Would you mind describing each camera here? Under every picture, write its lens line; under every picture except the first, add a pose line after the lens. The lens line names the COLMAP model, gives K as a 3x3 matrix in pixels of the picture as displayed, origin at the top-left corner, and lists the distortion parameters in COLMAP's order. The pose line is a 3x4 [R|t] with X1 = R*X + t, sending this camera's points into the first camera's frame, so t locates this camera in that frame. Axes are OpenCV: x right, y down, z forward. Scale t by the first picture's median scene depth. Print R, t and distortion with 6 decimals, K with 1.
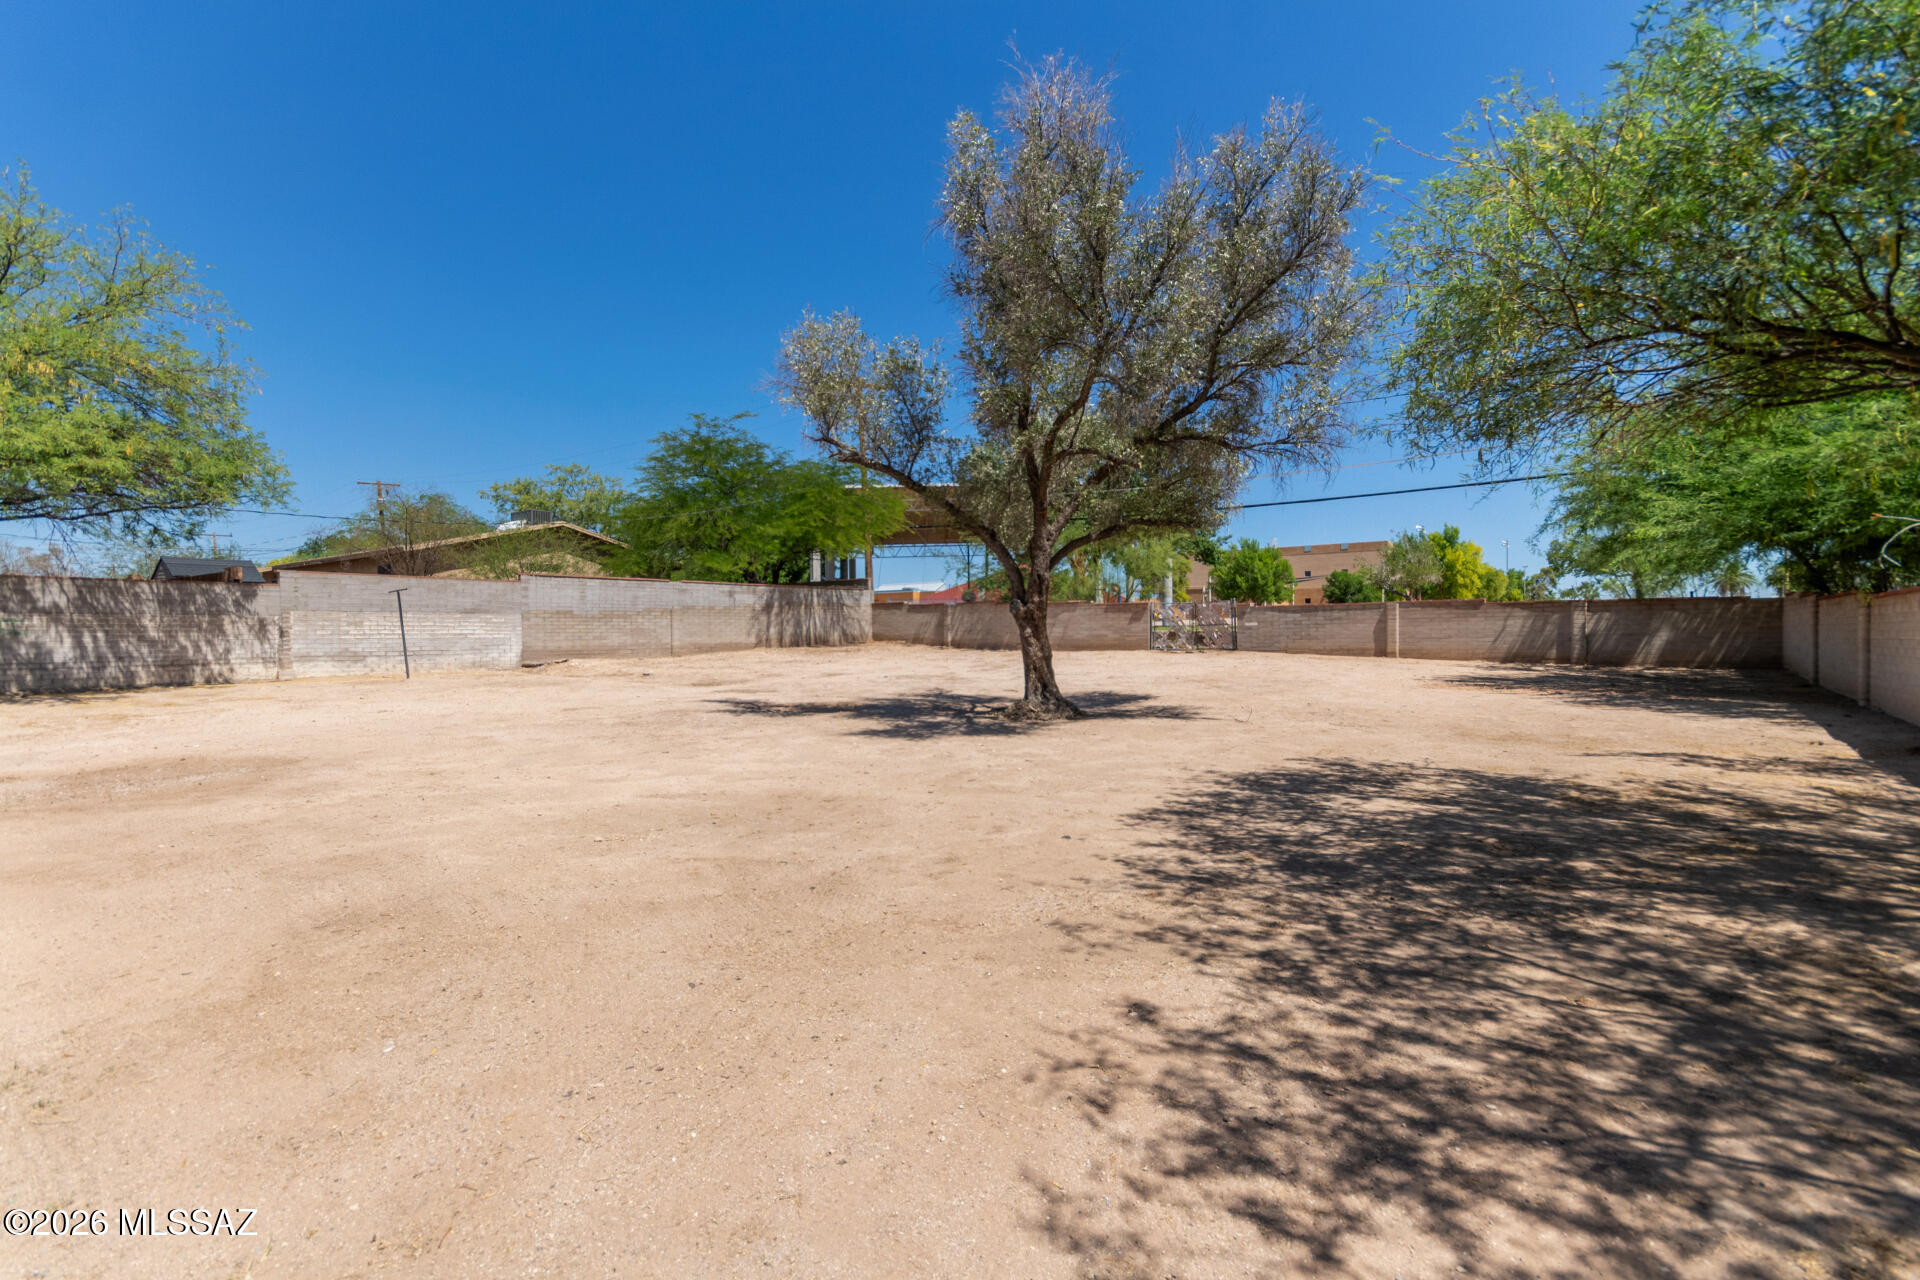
lens RADIAL K [[894.3, 0, 946.6], [0, 894.3, 636.2], [0, 0, 1]] dist [0.009144, 0.000654]
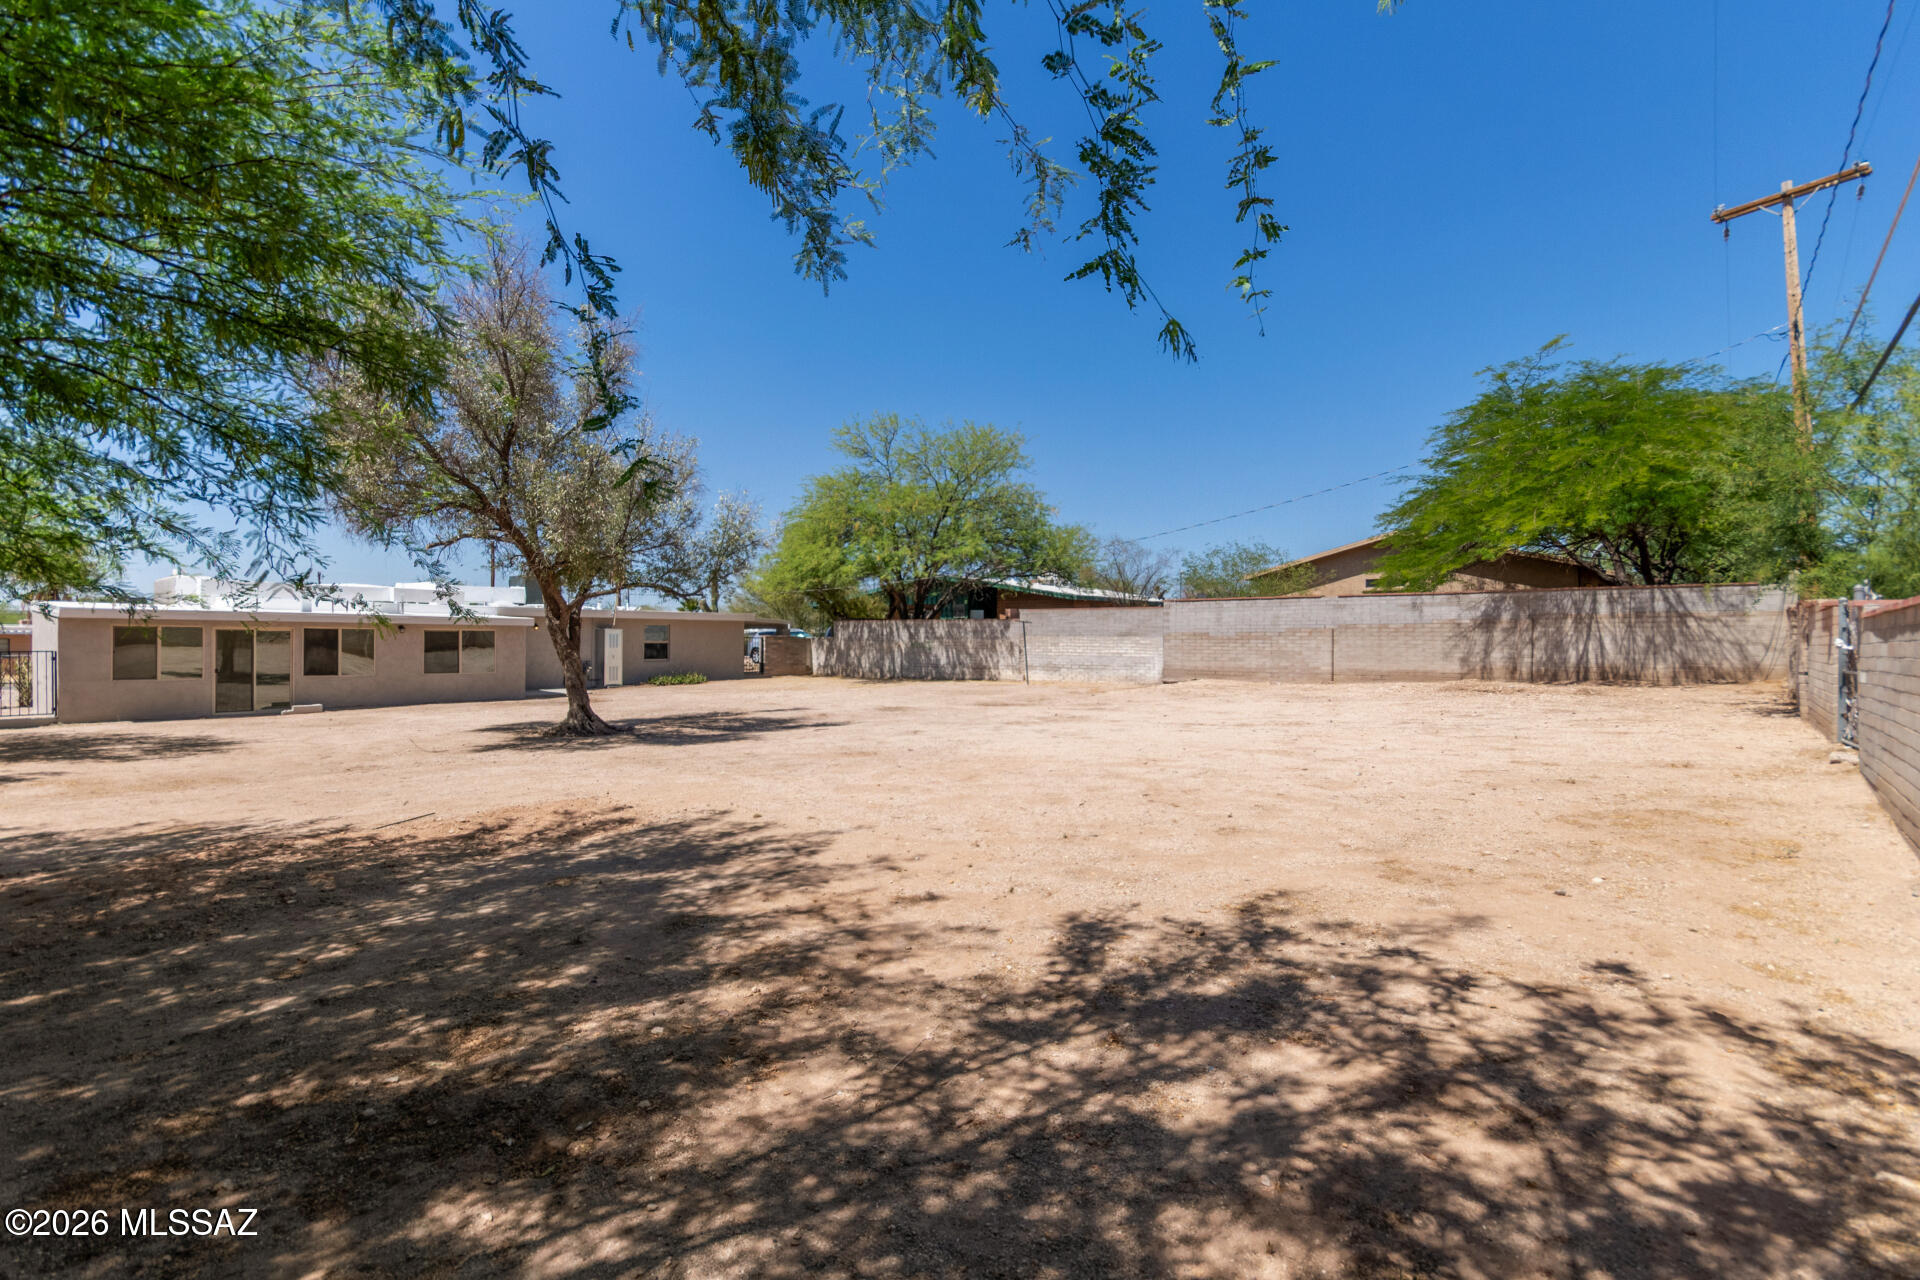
lens RADIAL K [[894.3, 0, 962.1], [0, 894.3, 637.6], [0, 0, 1]] dist [0.009144, 0.000654]
pose [[-0.059364, 0.006533, -0.998215, 0.615242], [-0.002870, 0.999973, 0.006715, -0.027919], [0.998232, 0.003263, -0.059344, 0.754540]]
